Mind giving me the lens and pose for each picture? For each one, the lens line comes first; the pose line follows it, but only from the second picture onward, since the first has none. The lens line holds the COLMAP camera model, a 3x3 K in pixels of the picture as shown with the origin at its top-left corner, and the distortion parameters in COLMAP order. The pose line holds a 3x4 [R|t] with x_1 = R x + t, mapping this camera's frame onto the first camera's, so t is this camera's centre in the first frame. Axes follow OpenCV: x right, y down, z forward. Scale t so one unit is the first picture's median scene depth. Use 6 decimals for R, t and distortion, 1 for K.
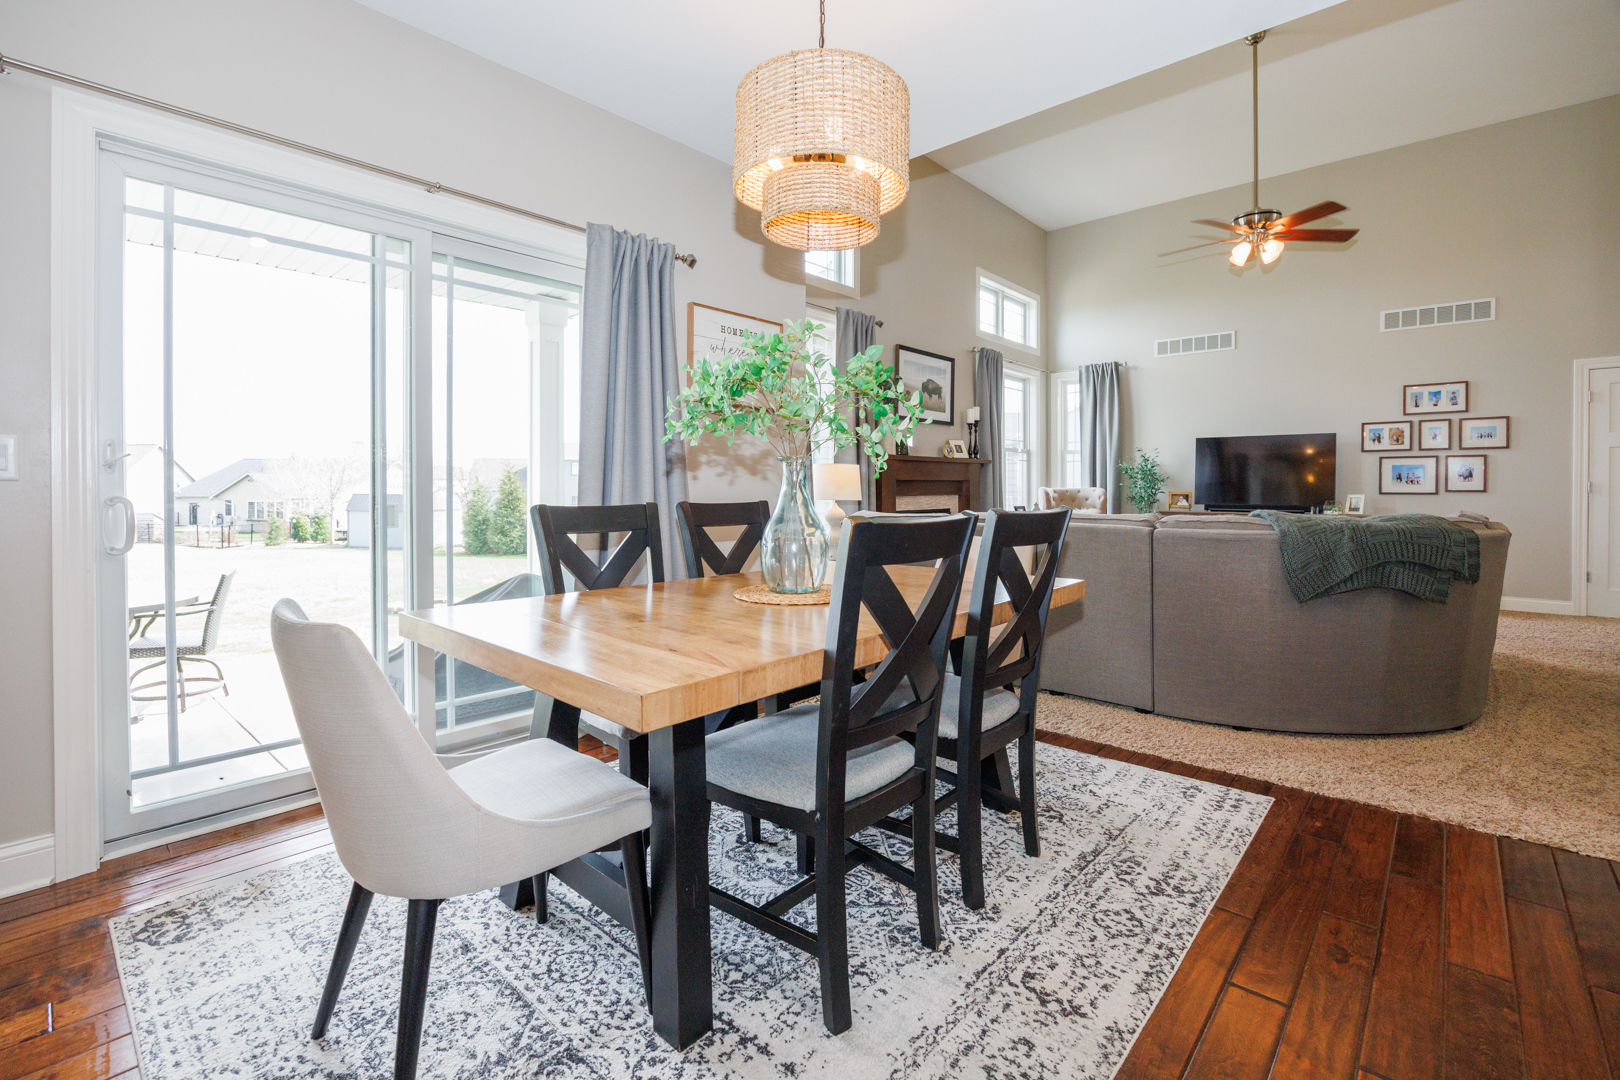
lens RADIAL K [[735.8, 0, 849.0], [0, 735.8, 492.2], [0, 0, 1]] dist [-0.025110, -0.000014]
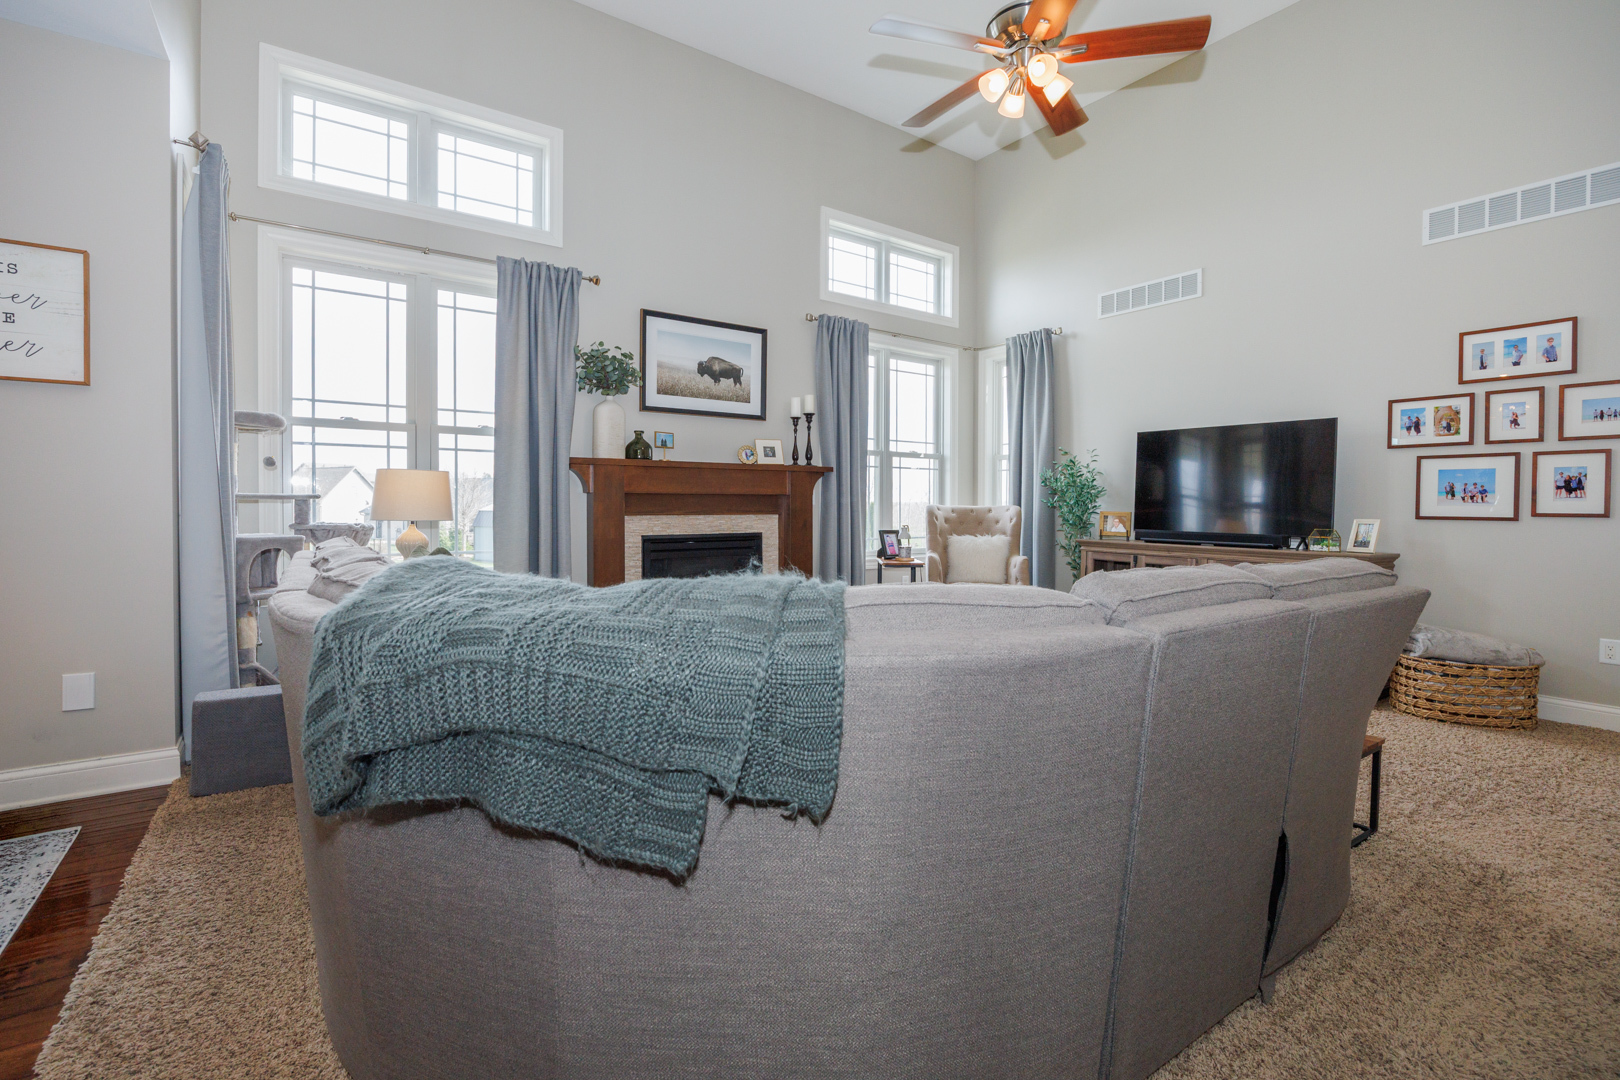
lens RADIAL K [[770.9, 0, 865.5], [0, 770.9, 517.6], [0, 0, 1]] dist [-0.002439, -0.000397]
pose [[0.973539, 0.008629, -0.228356, 0.989731], [-0.007233, 0.999950, 0.006950, 0.001646], [0.228405, -0.005115, 0.973553, 0.638936]]
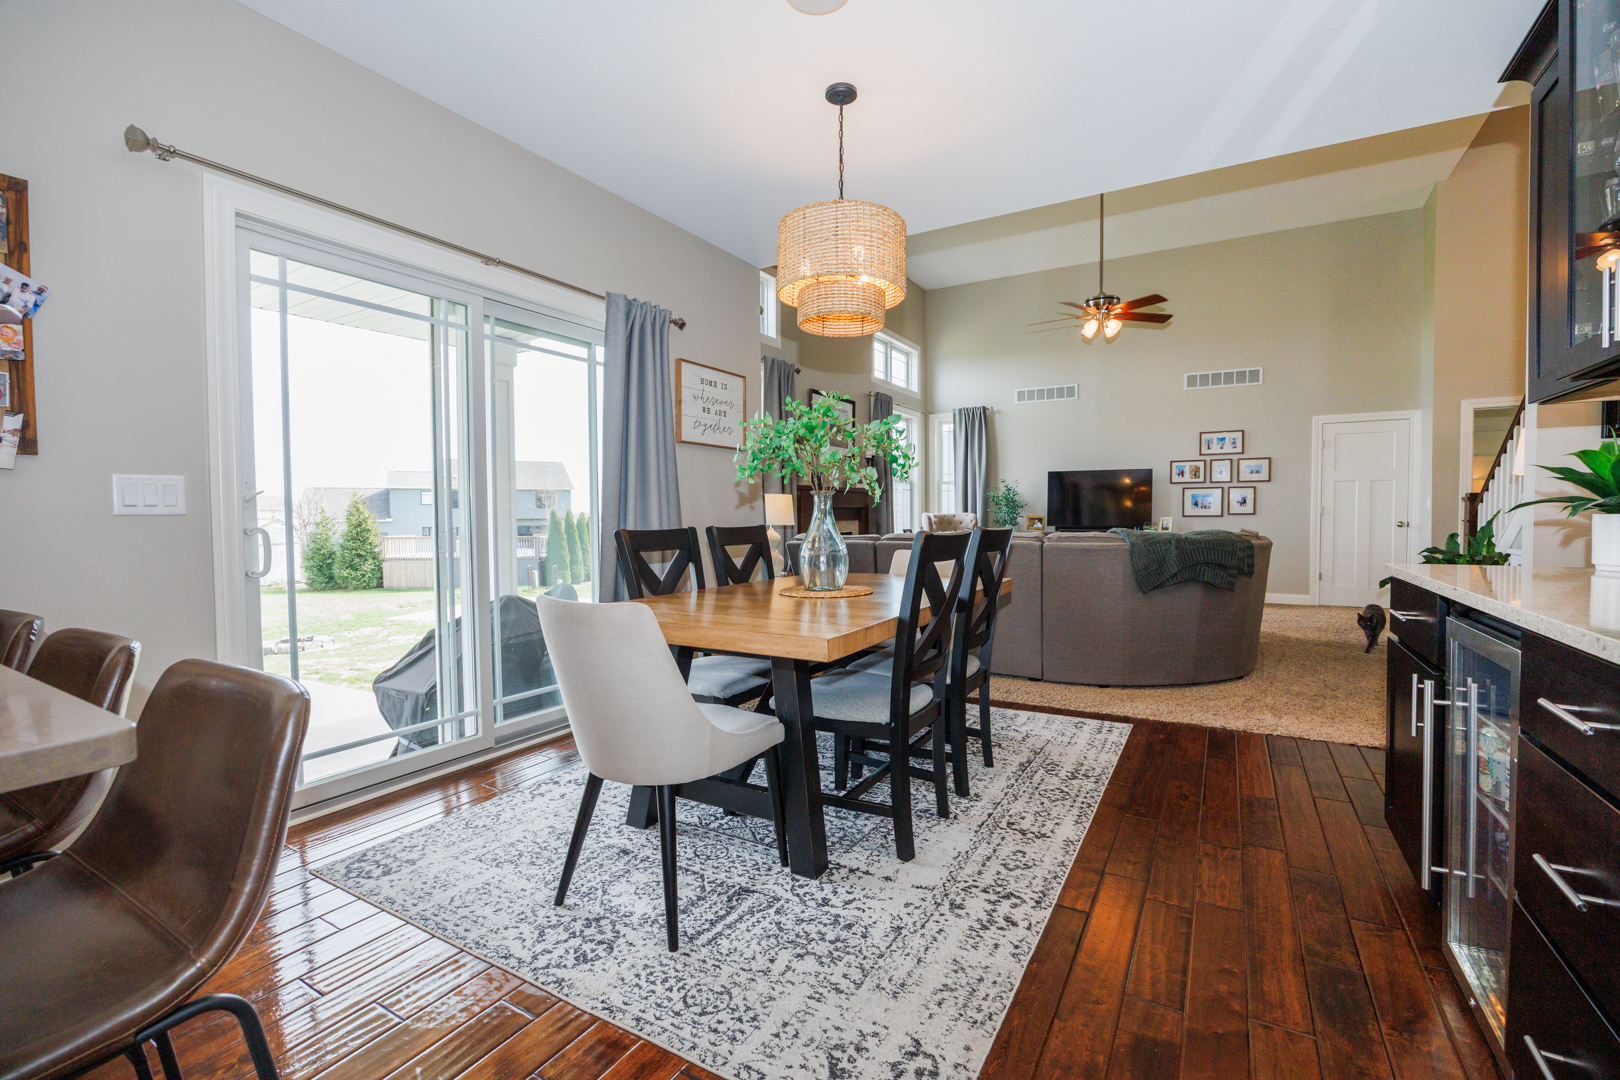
lens RADIAL K [[710.8, 0, 864.3], [0, 710.8, 540.3], [0, 0, 1]] dist [-0.036493, 0.000041]
pose [[0.975876, -0.015642, 0.217764, -0.206835], [0.009071, 0.999474, 0.031141, 0.001604], [-0.218137, -0.028414, 0.975504, -0.216574]]
